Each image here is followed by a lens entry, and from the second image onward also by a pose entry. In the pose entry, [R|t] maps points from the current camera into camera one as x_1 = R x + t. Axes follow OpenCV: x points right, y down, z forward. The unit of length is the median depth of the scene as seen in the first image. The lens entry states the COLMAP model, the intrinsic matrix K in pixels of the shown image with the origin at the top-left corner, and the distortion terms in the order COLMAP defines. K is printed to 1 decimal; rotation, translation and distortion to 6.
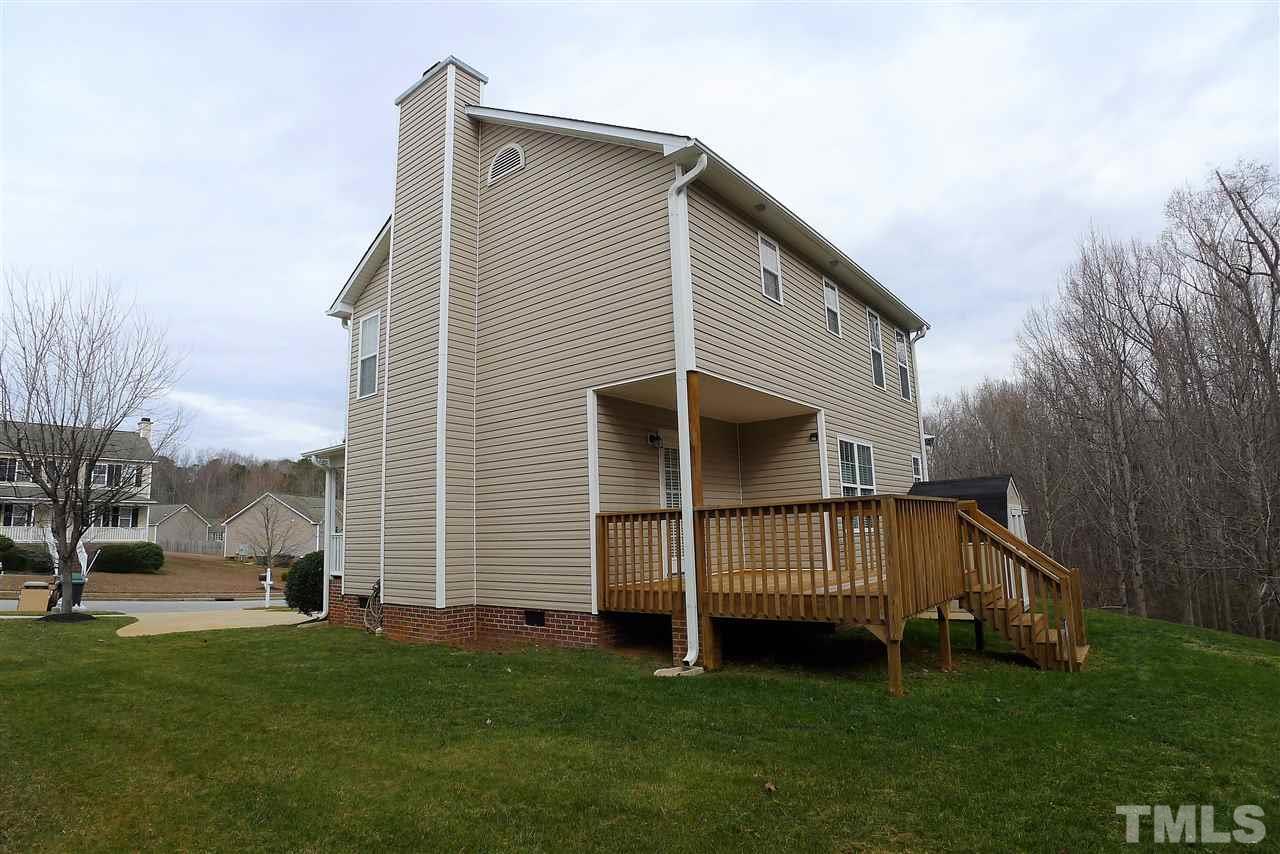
lens RADIAL K [[682.2, 0, 635.2], [0, 682.2, 427.6], [0, 0, 1]] dist [-0.108288, 0.030241]
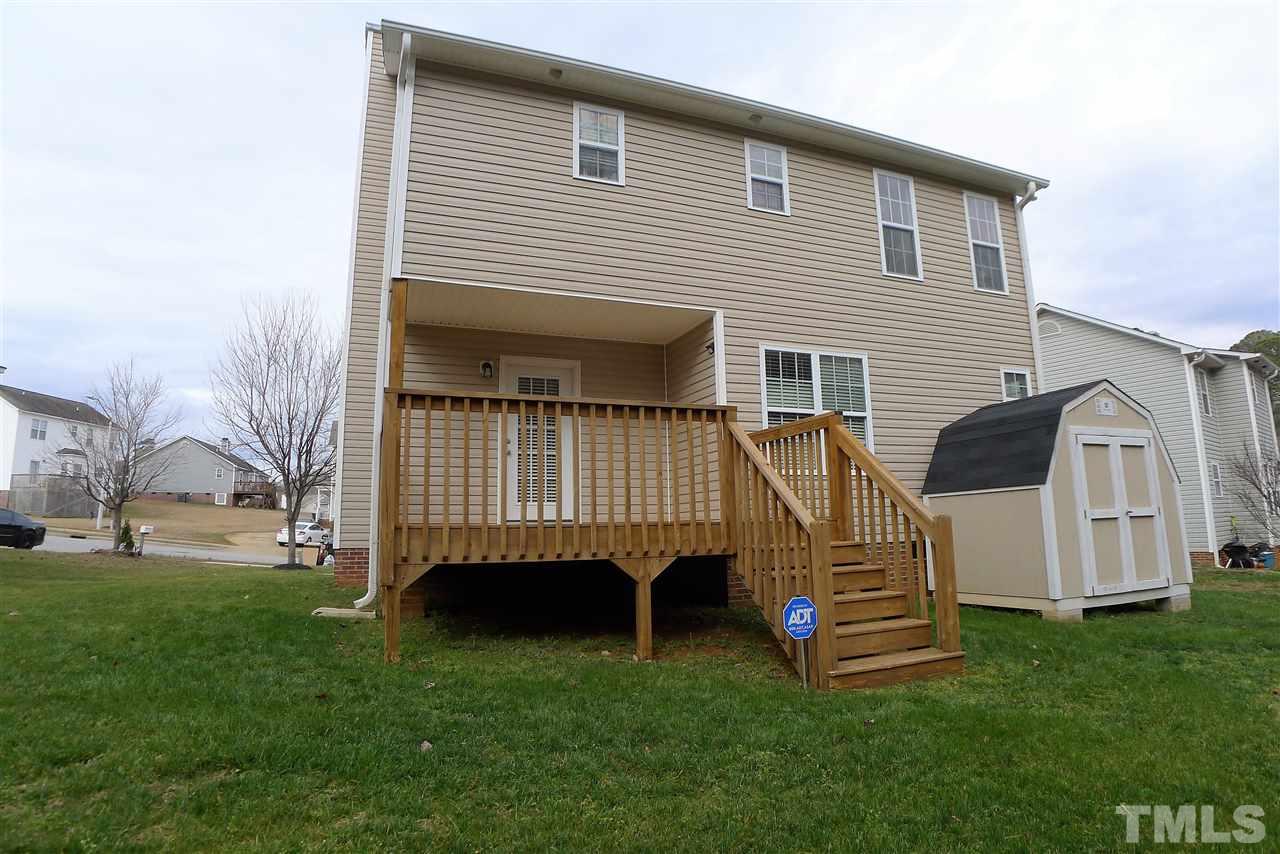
lens RADIAL K [[682.2, 0, 635.2], [0, 682.2, 427.6], [0, 0, 1]] dist [-0.108288, 0.030241]
pose [[0.860226, -0.044470, -0.507971, 0.578282], [0.065301, 0.997595, 0.023250, 0.081192], [0.505715, -0.053172, 0.861060, 0.286752]]
